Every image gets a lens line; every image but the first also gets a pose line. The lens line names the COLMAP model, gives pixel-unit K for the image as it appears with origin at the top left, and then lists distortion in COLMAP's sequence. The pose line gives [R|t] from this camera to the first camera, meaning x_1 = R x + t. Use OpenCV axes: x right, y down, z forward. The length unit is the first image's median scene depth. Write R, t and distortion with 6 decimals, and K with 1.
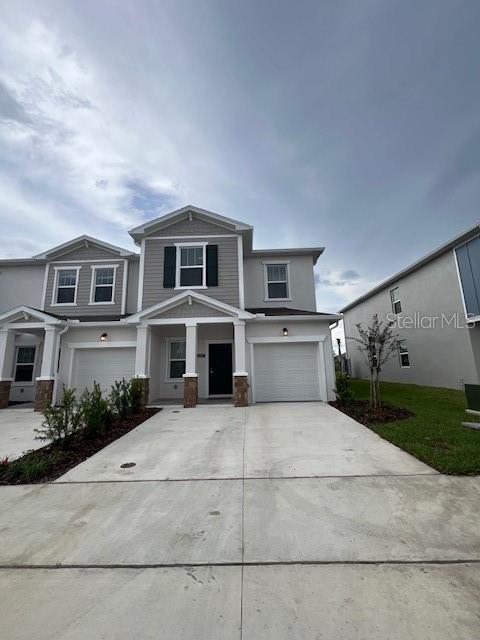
lens RADIAL K [[257.9, 0, 242.9], [0, 257.9, 320.4], [0, 0, 1]] dist [-0.000399, 0.000238]
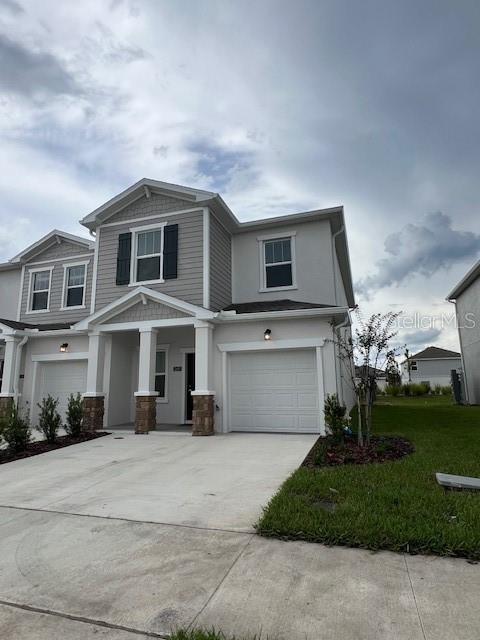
lens RADIAL K [[367.3, 0, 243.2], [0, 367.3, 320.2], [0, 0, 1]] dist [-0.003994, 0.002003]
pose [[0.955044, -0.045091, -0.293014, 0.399166], [0.045990, 0.998935, -0.003824, 0.005694], [0.292874, -0.009824, 0.956101, 0.012361]]
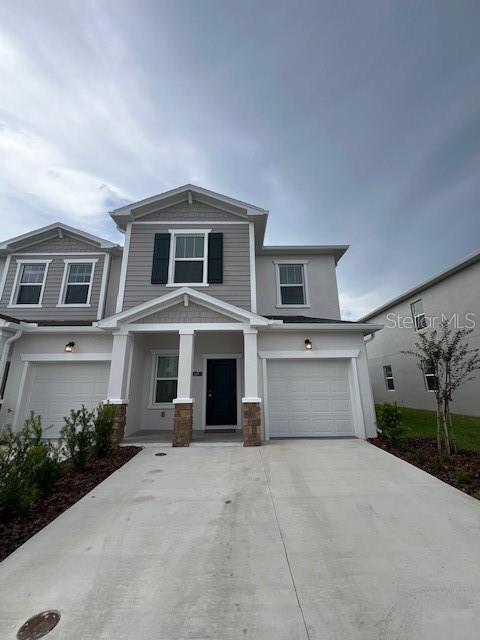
lens RADIAL K [[257.9, 0, 242.2], [0, 257.9, 320.8], [0, 0, 1]] dist [-0.000399, 0.000238]
pose [[0.999416, 0.021265, 0.026744, -0.055705], [-0.019332, 0.997318, -0.070590, 0.032270], [-0.028173, 0.070032, 0.997147, 0.229364]]
